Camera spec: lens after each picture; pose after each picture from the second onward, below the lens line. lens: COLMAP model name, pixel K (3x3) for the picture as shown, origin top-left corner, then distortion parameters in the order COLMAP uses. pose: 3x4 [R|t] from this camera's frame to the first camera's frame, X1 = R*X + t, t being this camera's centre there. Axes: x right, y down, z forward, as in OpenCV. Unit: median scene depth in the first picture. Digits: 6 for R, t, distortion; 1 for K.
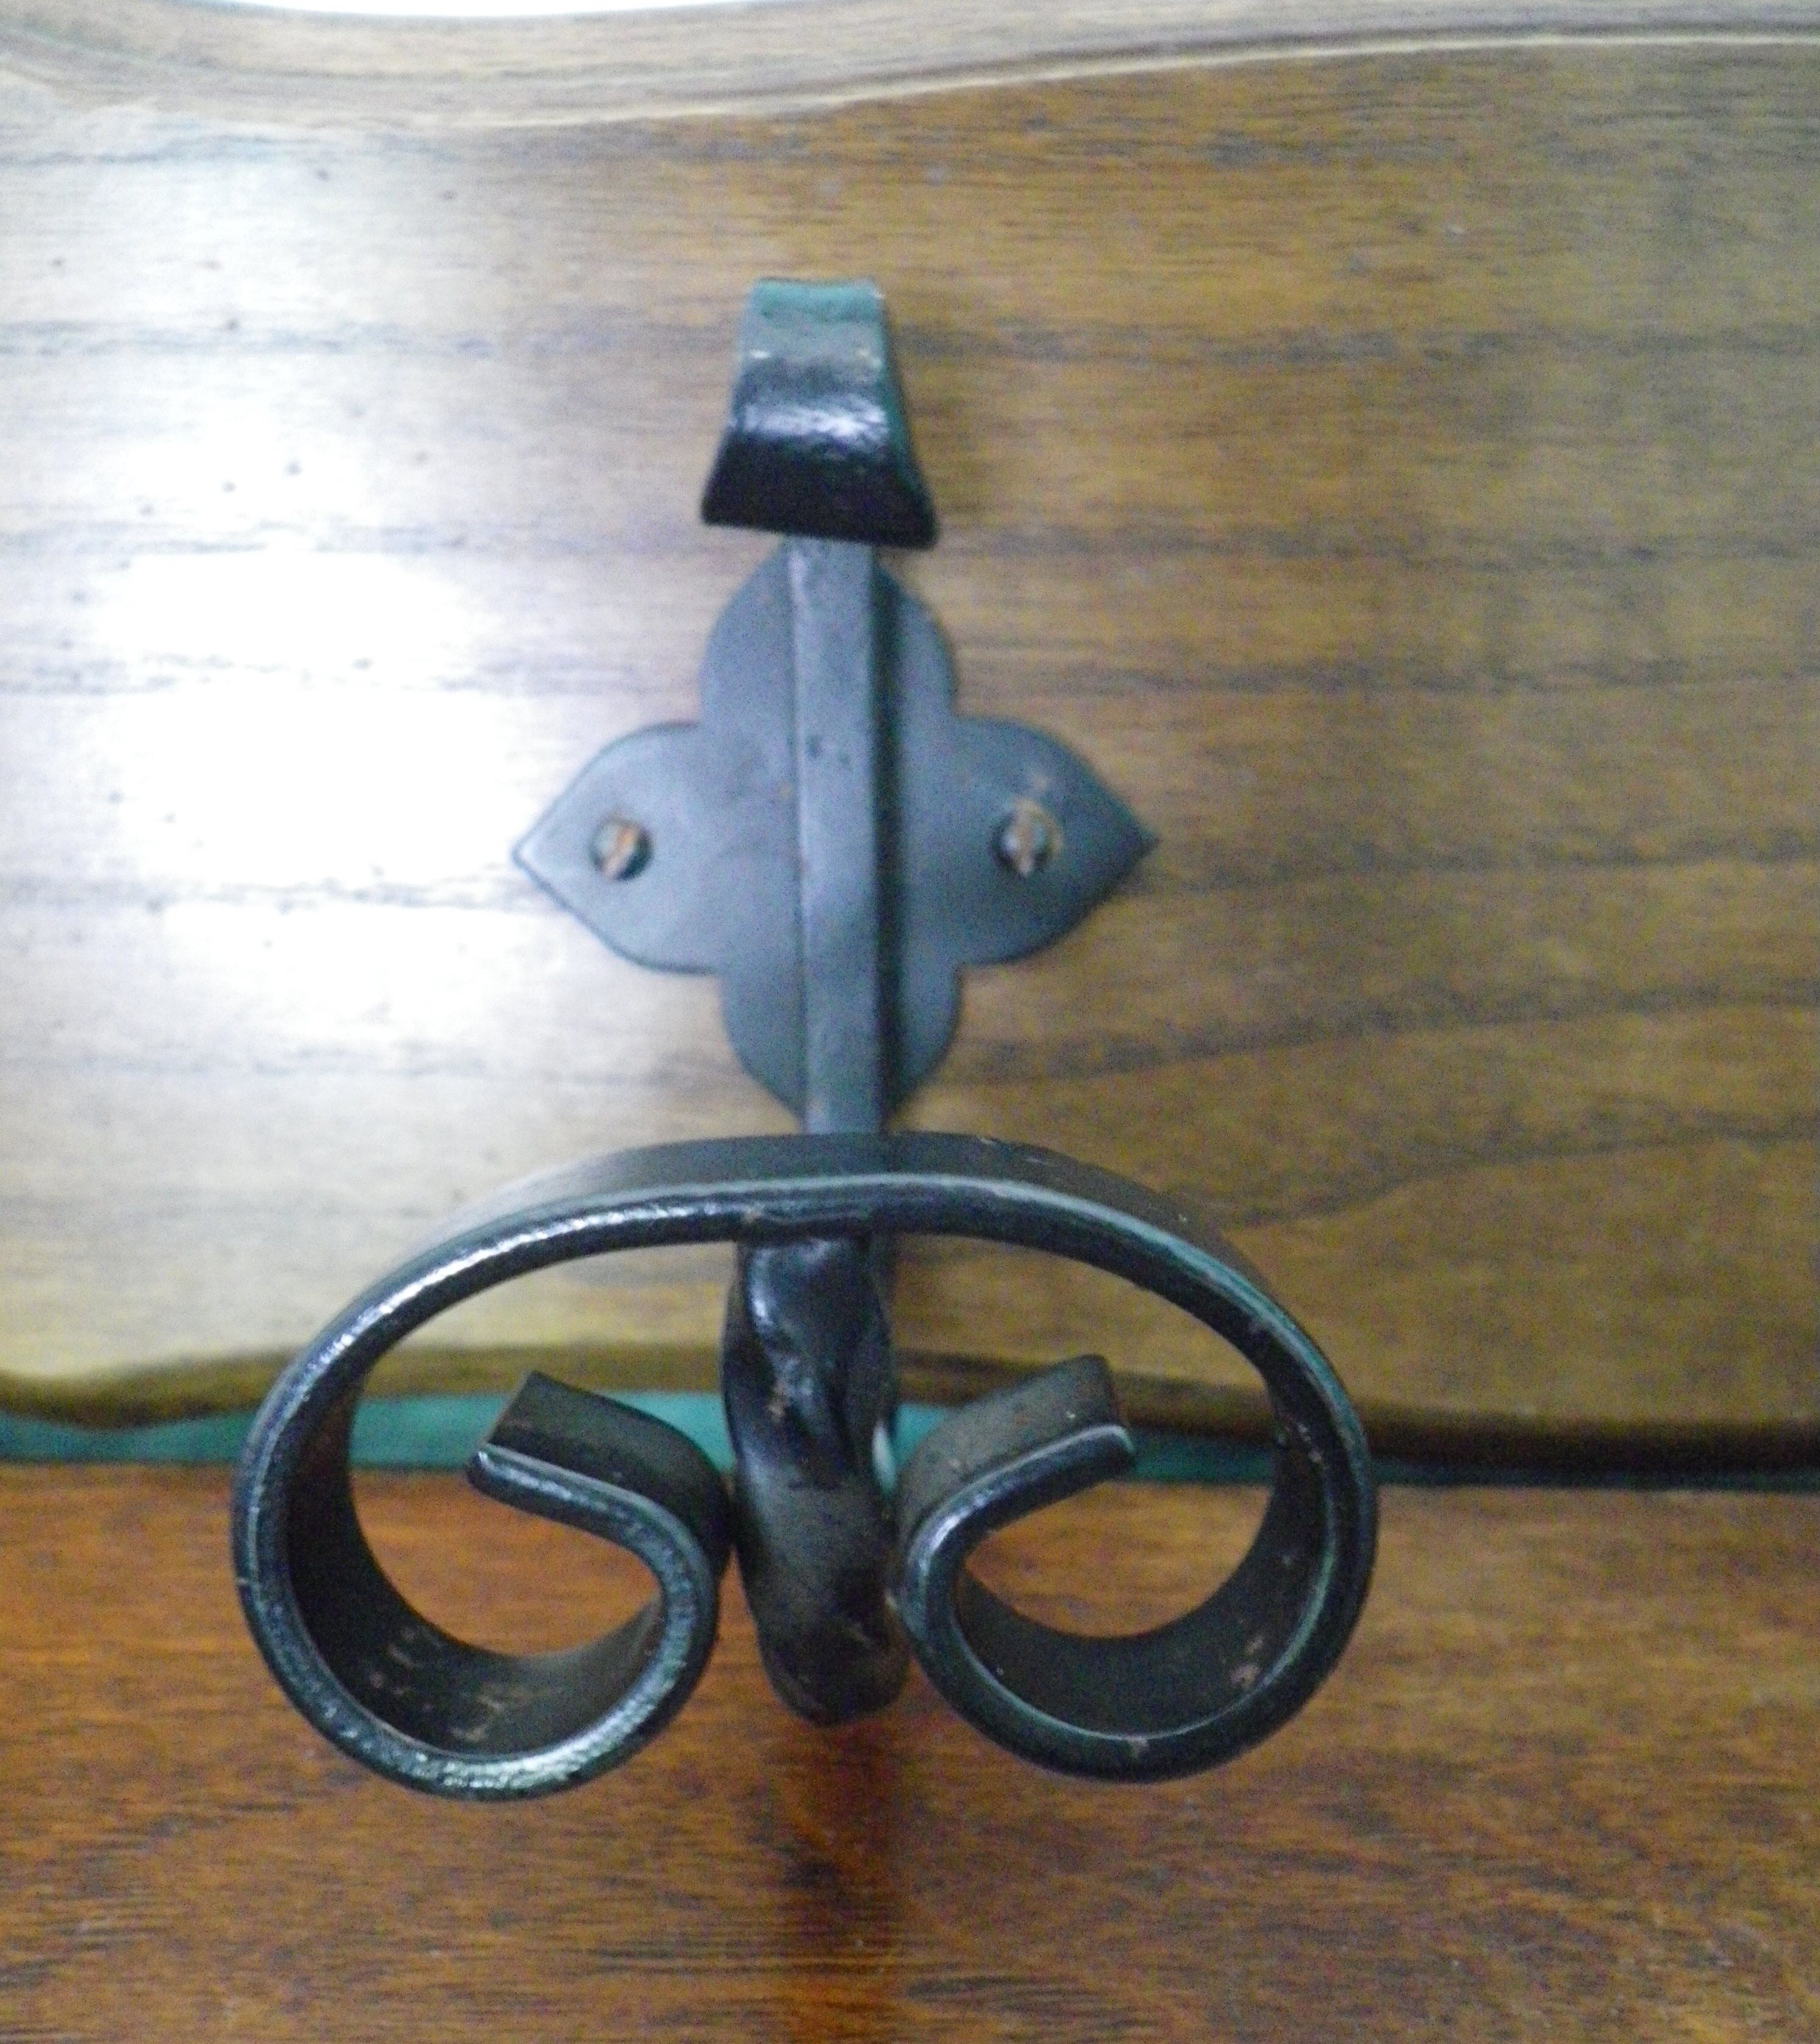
lens RADIAL K [[1818.9, 0, 914.1], [0, 1818.9, 1215.0], [0, 0, 1]] dist [0.013844, -0.019143]
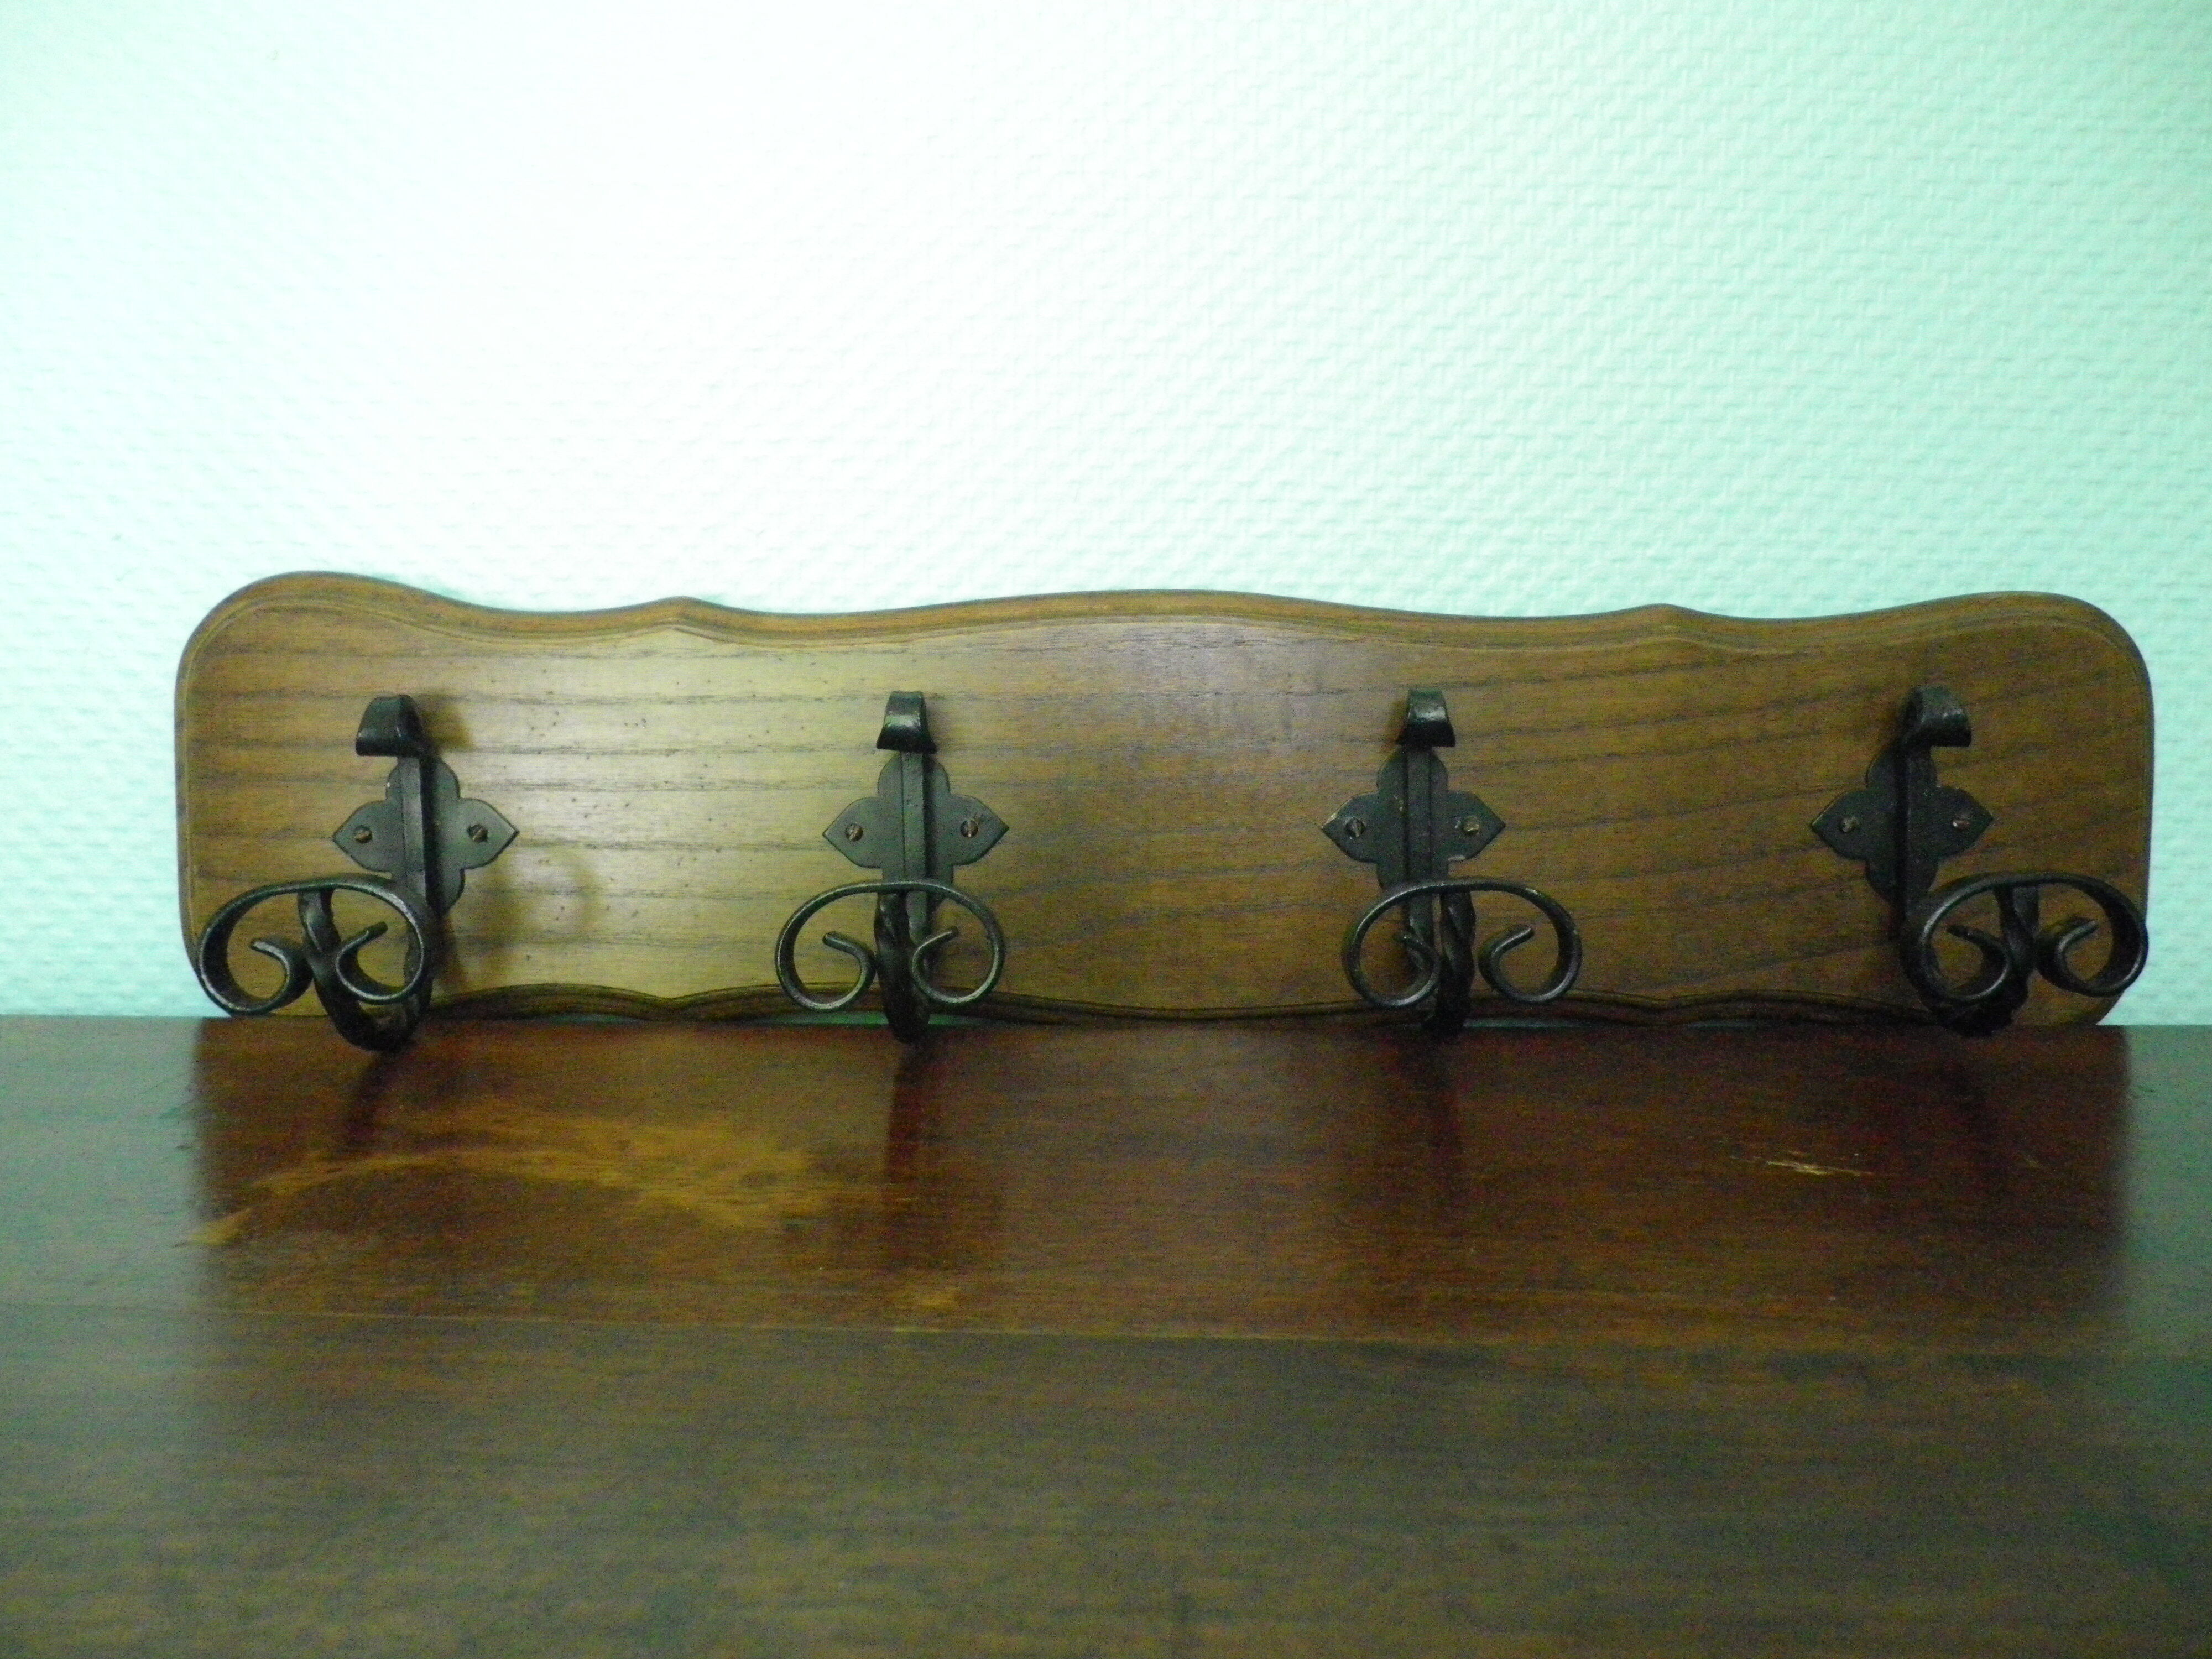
lens RADIAL K [[1769.7, 0, 1116.0], [0, 1769.7, 846.8], [0, 0, 1]] dist [0.025603, 0.013275]
pose [[0.999930, -0.011747, 0.001368, 0.346939], [0.011729, 0.970265, -0.241761, 0.674478], [0.001513, 0.241760, 0.970335, -2.359033]]
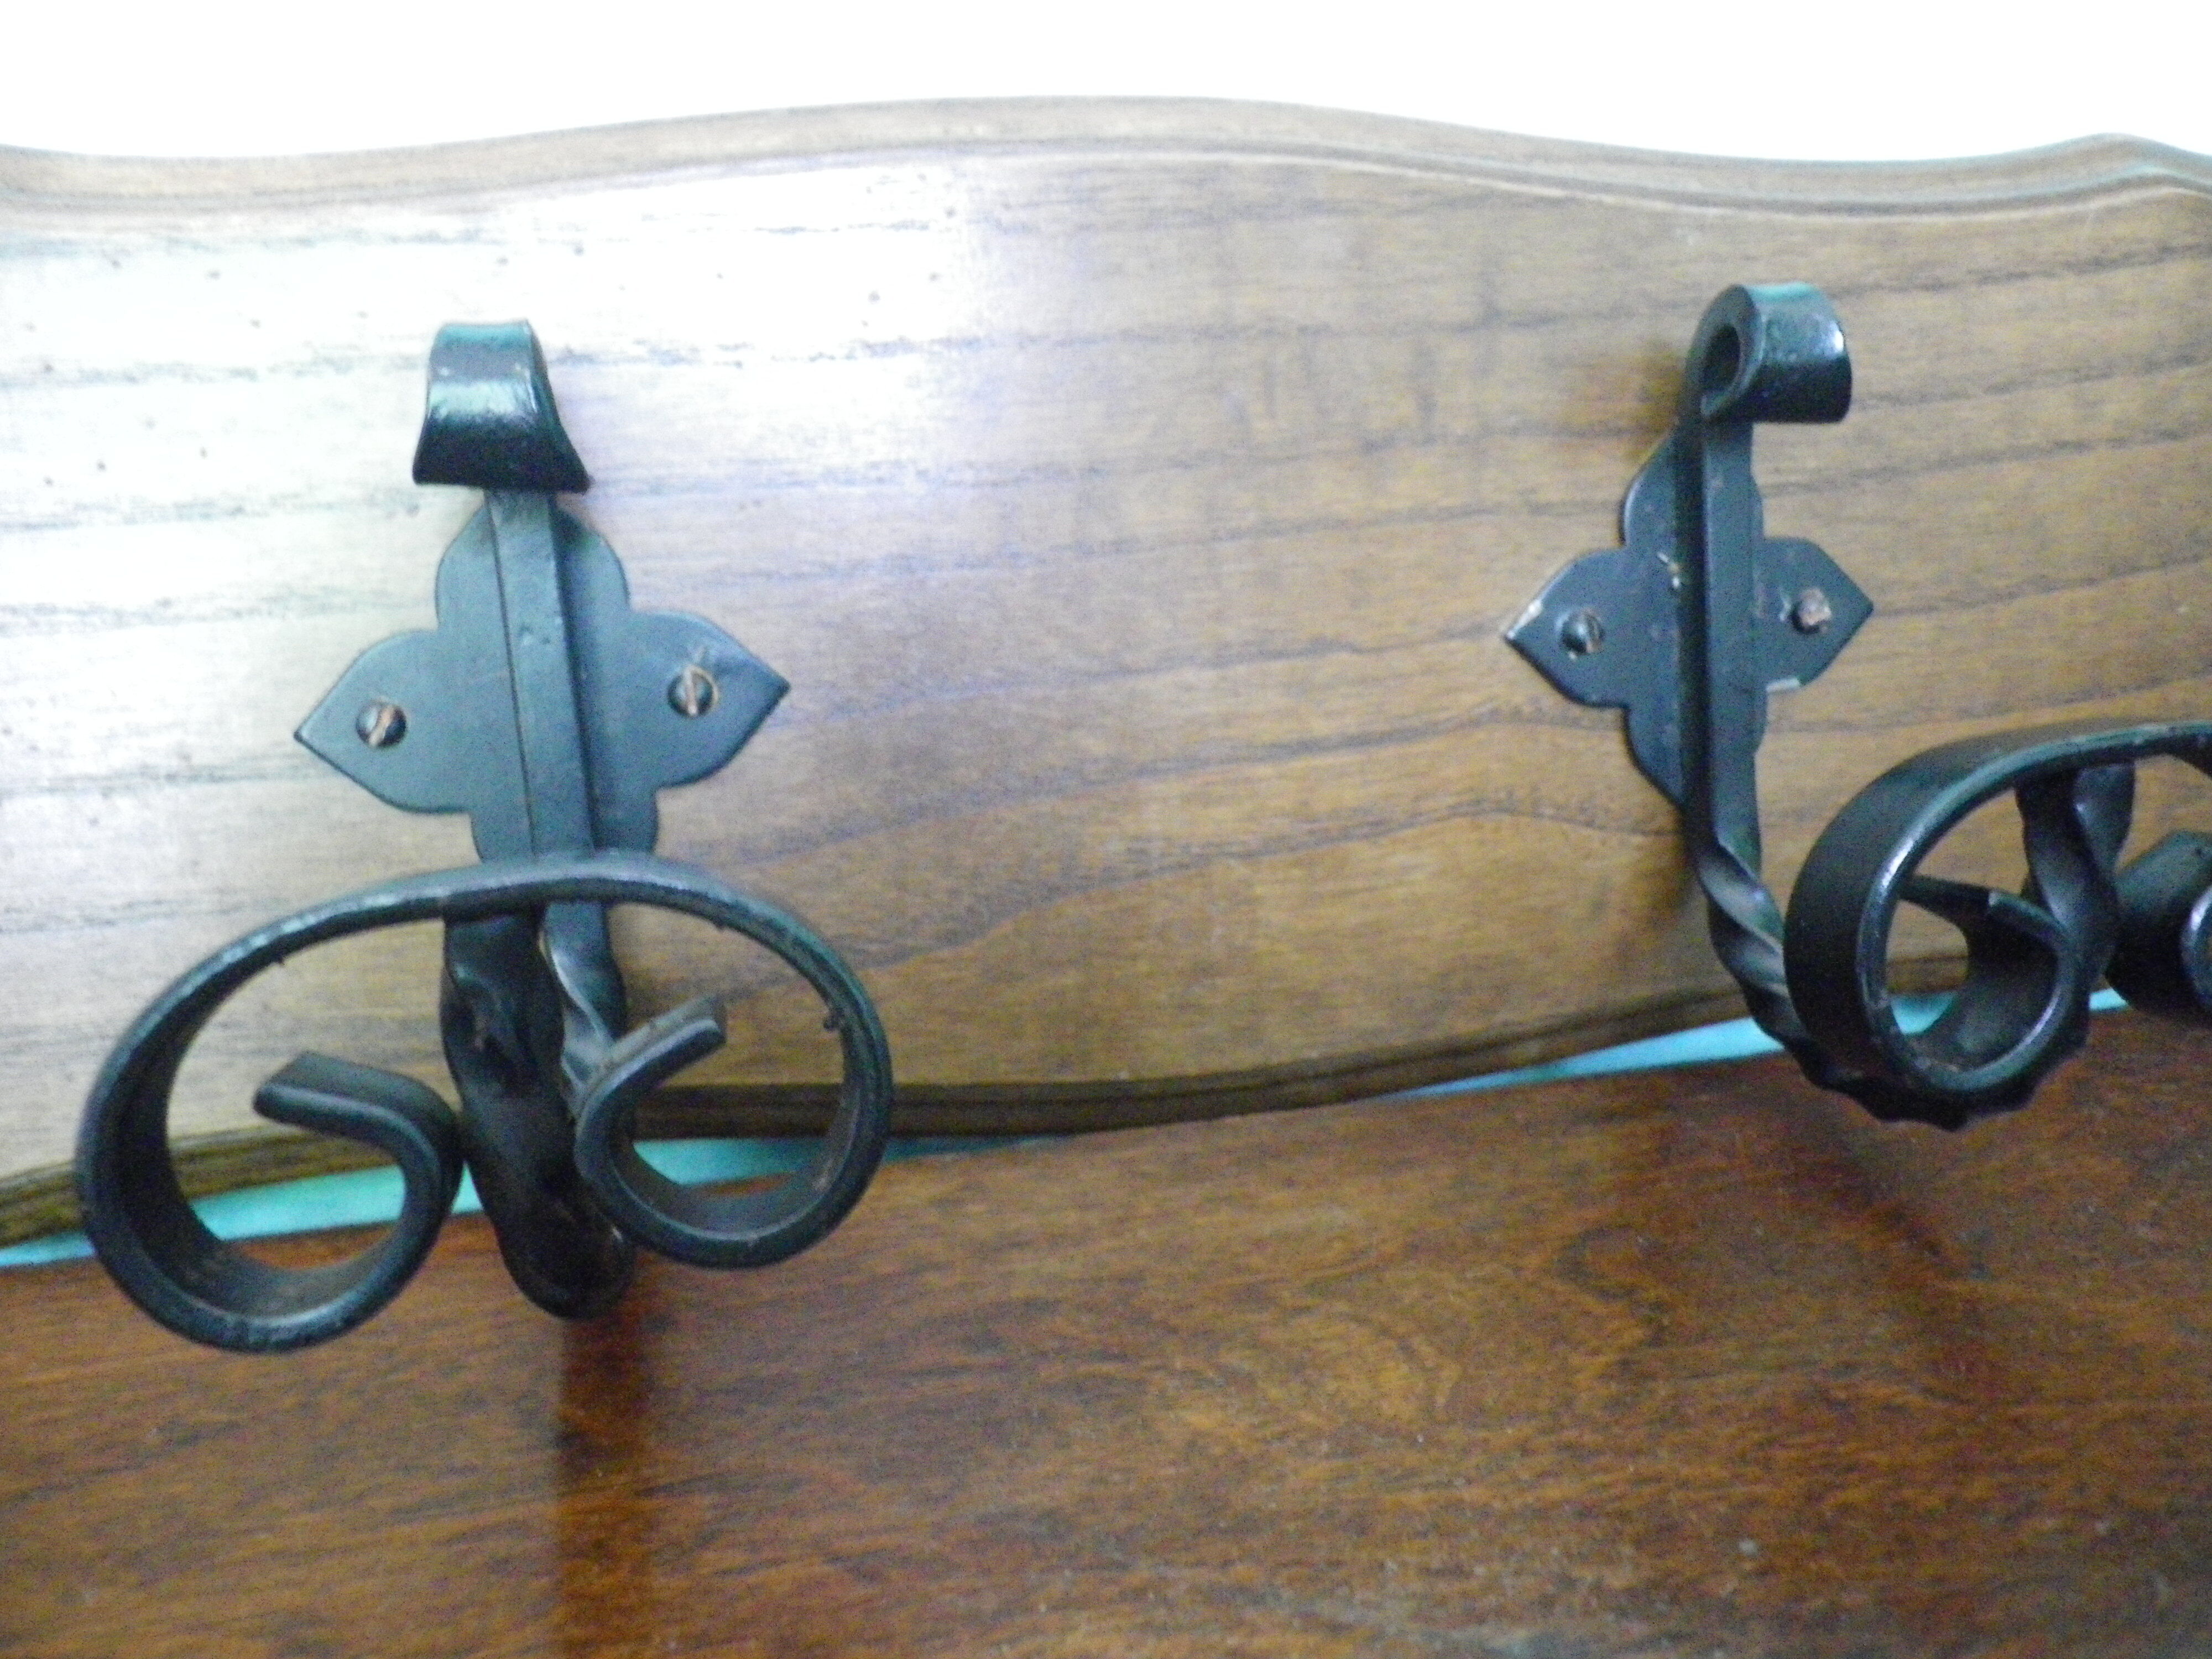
lens RADIAL K [[1687.8, 0, 1111.1], [0, 1687.8, 825.6], [0, 0, 1]] dist [-0.012436, 0.019031]
pose [[0.974309, -0.097544, 0.202997, 0.105394], [0.130506, 0.979114, -0.155895, 0.139022], [-0.183551, 0.178382, 0.966690, -0.286937]]
